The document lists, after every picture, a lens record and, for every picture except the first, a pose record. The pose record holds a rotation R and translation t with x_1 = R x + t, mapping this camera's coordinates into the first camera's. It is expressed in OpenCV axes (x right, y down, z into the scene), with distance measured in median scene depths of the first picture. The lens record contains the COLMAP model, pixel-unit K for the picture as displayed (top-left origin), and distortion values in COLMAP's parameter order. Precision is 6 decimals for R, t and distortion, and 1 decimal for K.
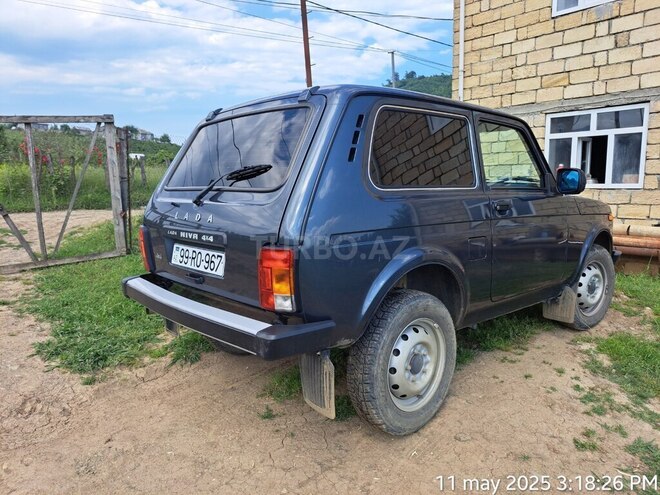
lens RADIAL K [[492.4, 0, 330.6], [0, 492.4, 236.2], [0, 0, 1]] dist [0.047941, -0.045773]
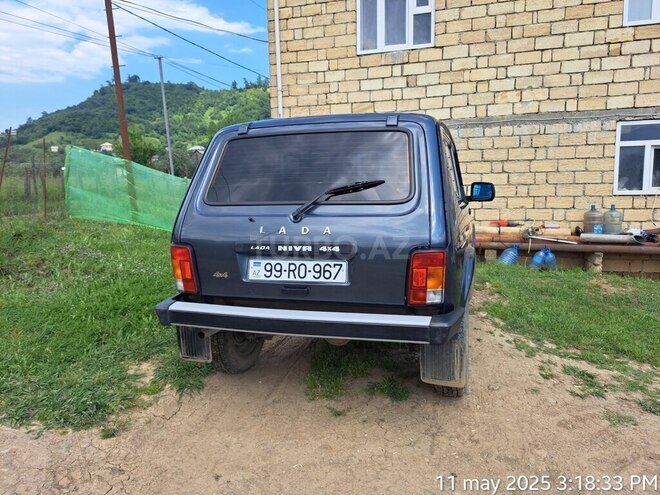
lens RADIAL K [[492.4, 0, 336.5], [0, 492.4, 233.5], [0, 0, 1]] dist [0.047941, -0.045773]
pose [[0.848754, -0.053024, 0.526122, -0.276746], [0.066075, 0.997796, -0.006034, -0.007340], [-0.524643, 0.039884, 0.850388, 0.032764]]
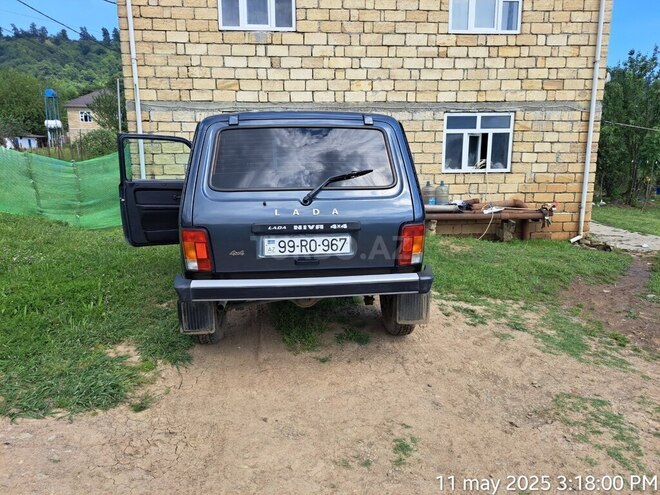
lens RADIAL K [[492.4, 0, 347.0], [0, 492.4, 241.4], [0, 0, 1]] dist [0.047941, -0.045773]
pose [[0.573550, -0.130752, 0.808668, -0.454888], [0.089964, 0.991262, 0.096468, -0.027935], [-0.814215, 0.017422, 0.580302, 0.078587]]
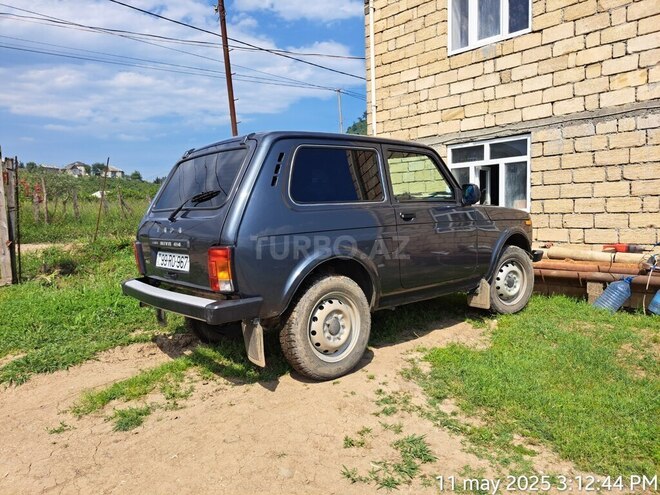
lens RADIAL K [[492.4, 0, 340.5], [0, 492.4, 237.1], [0, 0, 1]] dist [0.047941, -0.045773]
pose [[0.998072, -0.015611, 0.060072, 0.159689], [0.019804, 0.997361, -0.069846, 0.022108], [-0.058823, 0.070901, 0.995747, -0.027591]]
